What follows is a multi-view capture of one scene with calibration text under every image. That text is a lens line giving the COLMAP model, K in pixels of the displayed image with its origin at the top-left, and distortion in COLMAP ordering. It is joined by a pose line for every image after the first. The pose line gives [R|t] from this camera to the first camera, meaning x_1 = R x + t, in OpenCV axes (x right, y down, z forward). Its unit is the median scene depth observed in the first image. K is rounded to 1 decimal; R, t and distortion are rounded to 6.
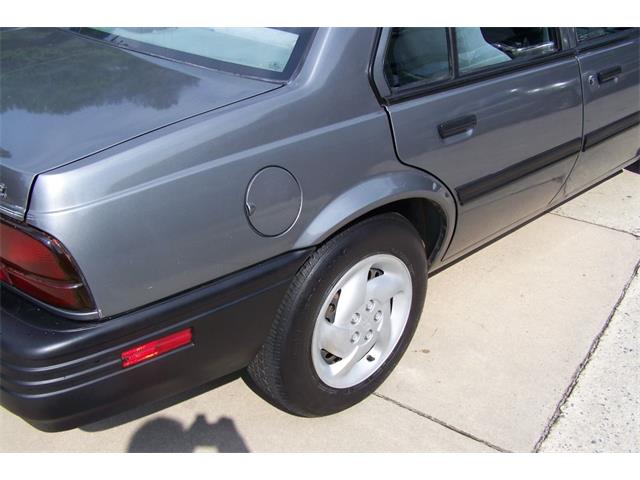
lens RADIAL K [[727.5, 0, 320.0], [0, 727.5, 240.0], [0, 0, 1]] dist [-0.195350, 0.437645]
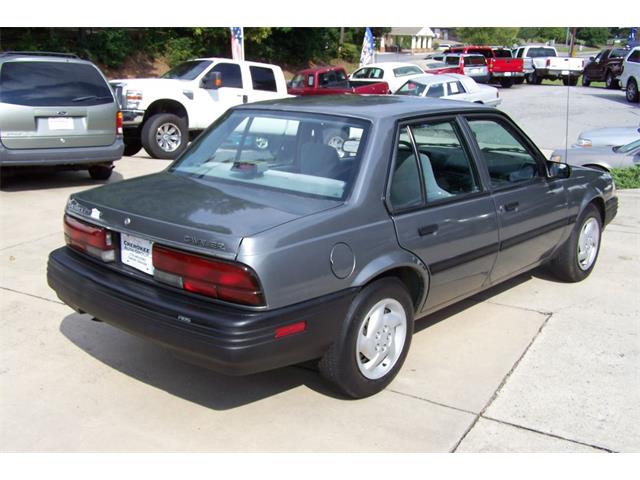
lens RADIAL K [[727.5, 0, 320.0], [0, 727.5, 240.0], [0, 0, 1]] dist [-0.195350, 0.437645]
pose [[0.996491, -0.005585, 0.083515, -0.234737], [0.024290, 0.974130, -0.224681, 0.271918], [-0.080099, 0.225921, 0.970847, -0.746596]]
